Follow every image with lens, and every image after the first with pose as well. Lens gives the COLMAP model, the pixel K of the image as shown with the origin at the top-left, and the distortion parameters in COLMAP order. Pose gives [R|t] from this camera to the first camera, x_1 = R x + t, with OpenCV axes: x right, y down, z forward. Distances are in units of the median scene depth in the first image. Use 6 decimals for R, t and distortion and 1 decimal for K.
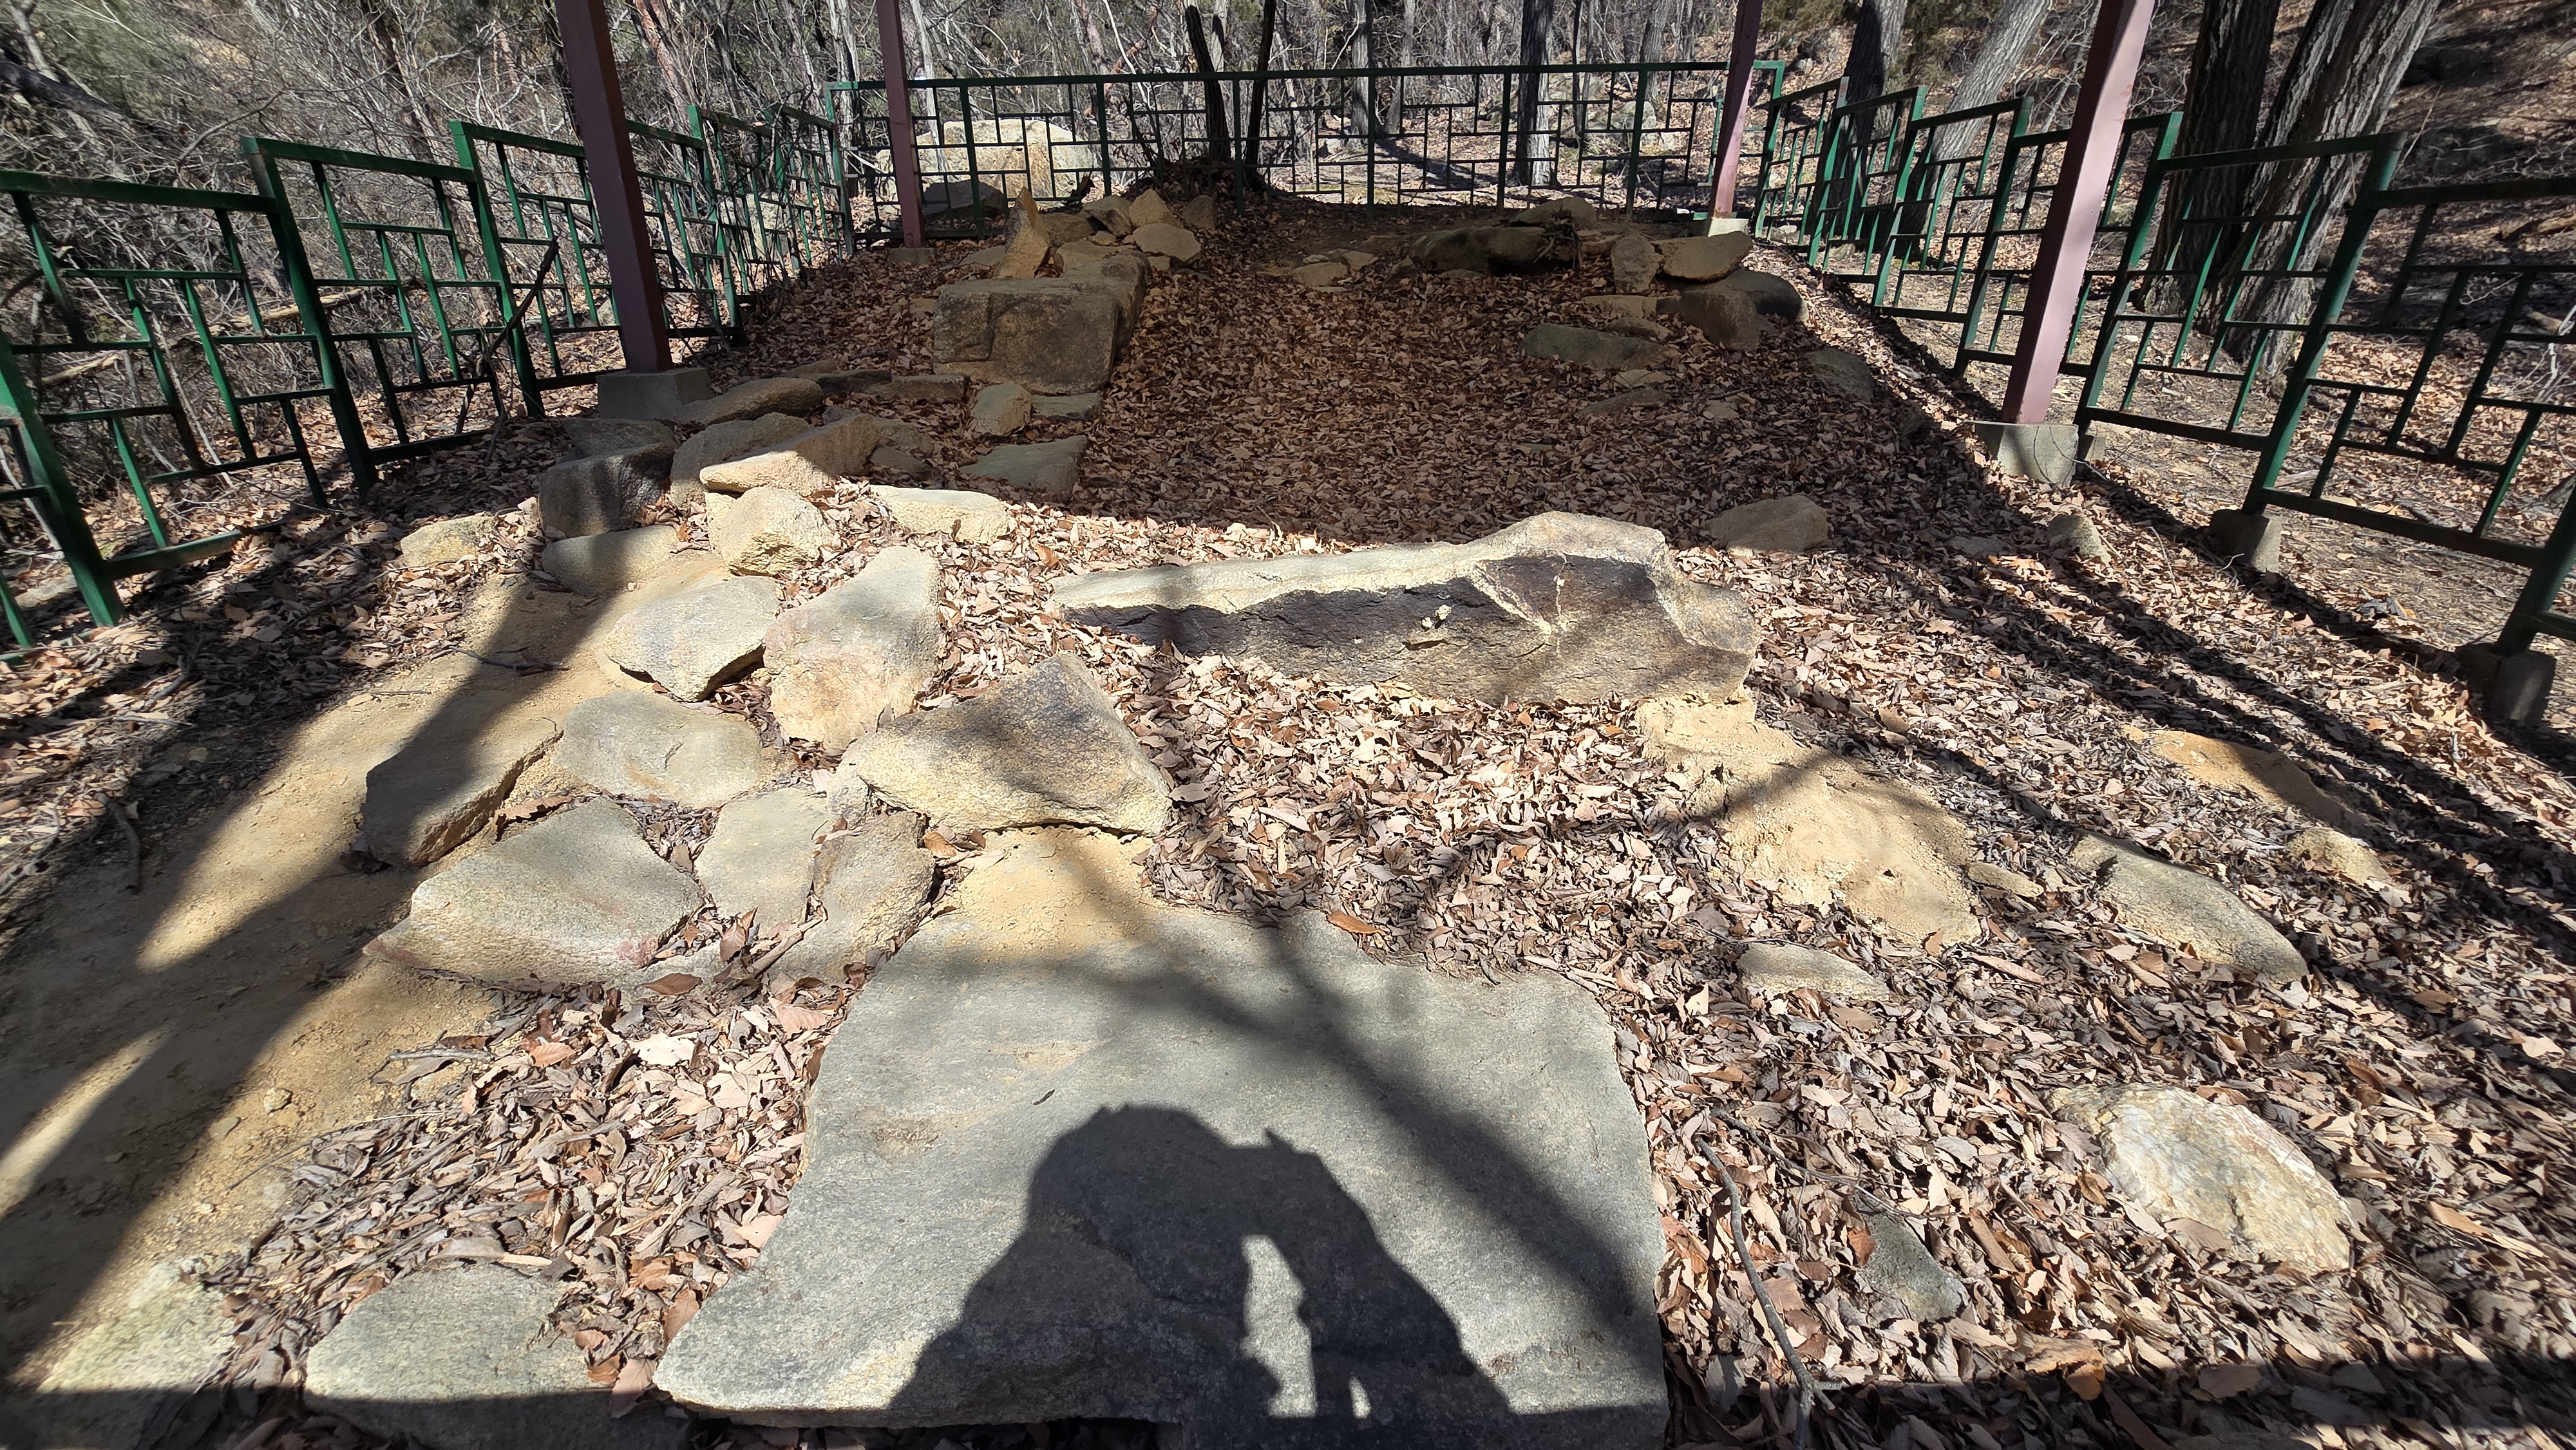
lens RADIAL K [[1010.9, 0, 1288.0], [0, 1010.9, 725.0], [0, 0, 1]] dist [0.002113, 0.000030]
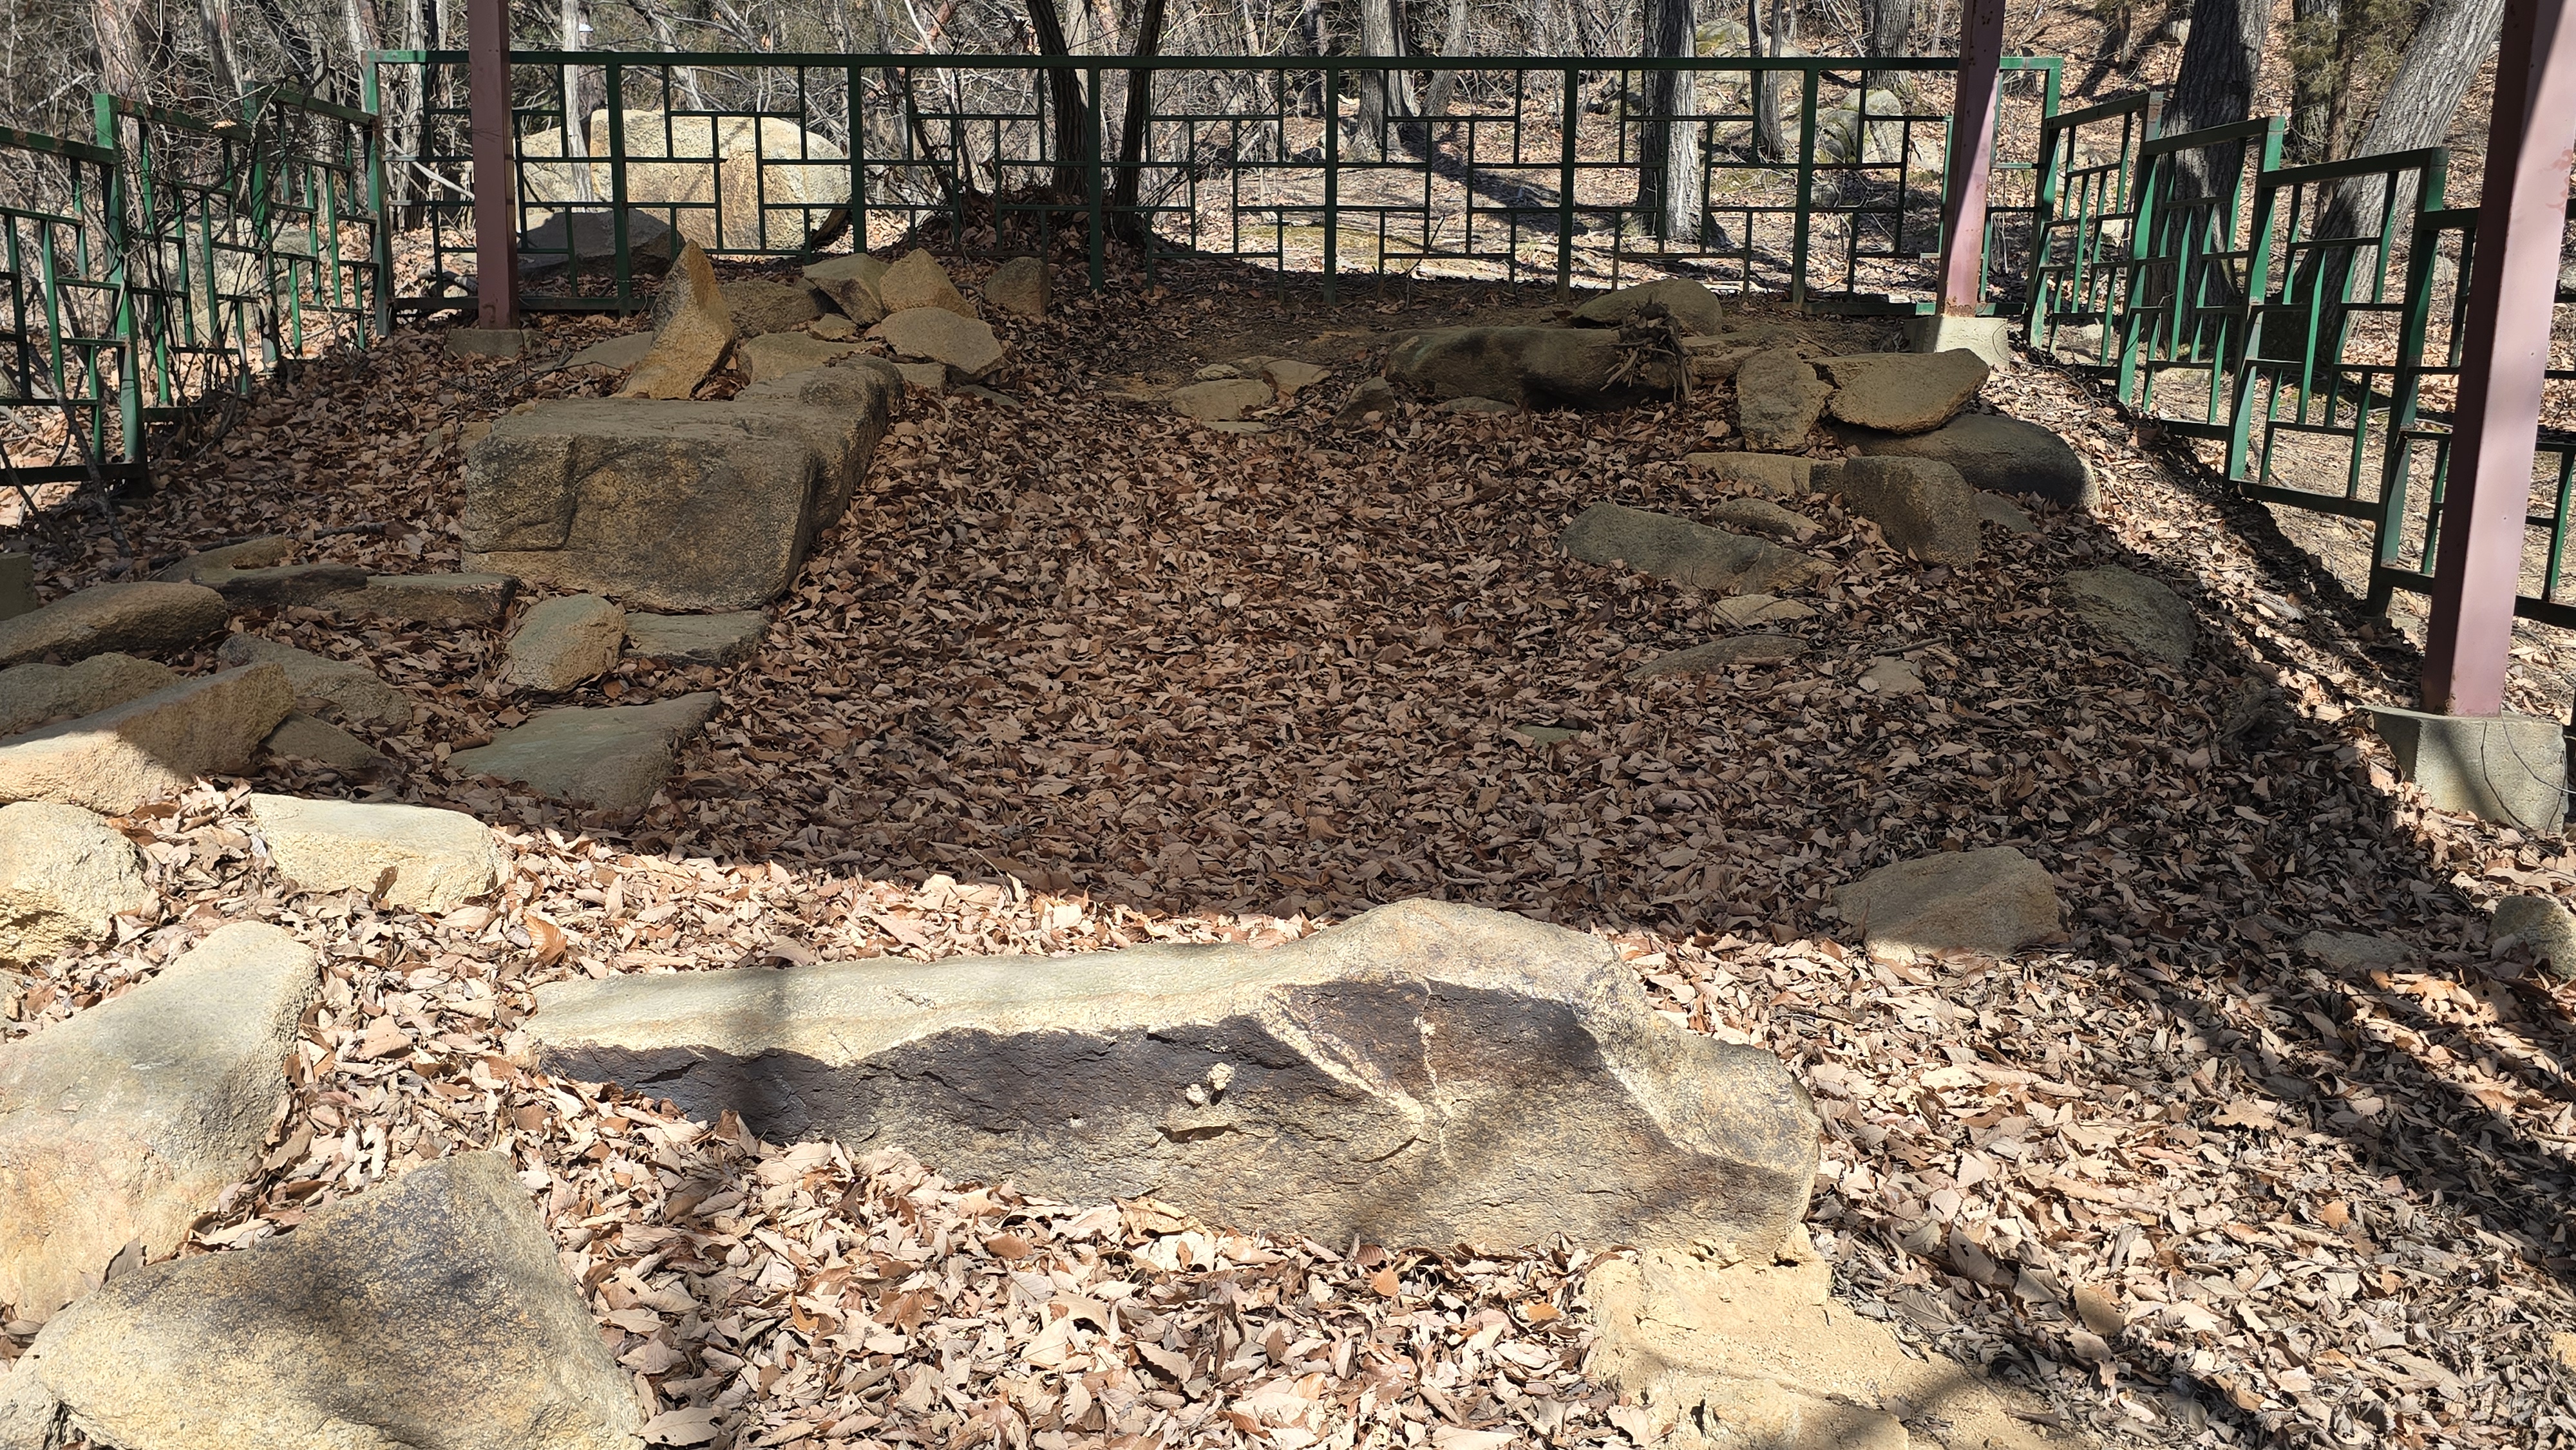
lens RADIAL K [[2041.5, 0, 1288.0], [0, 2041.5, 725.0], [0, 0, 1]] dist [0.088973, -0.115996]
pose [[0.999664, 0.024610, -0.008197, 0.152666], [-0.025830, 0.973399, -0.227656, -0.036259], [0.002377, 0.227791, 0.973707, -0.087545]]
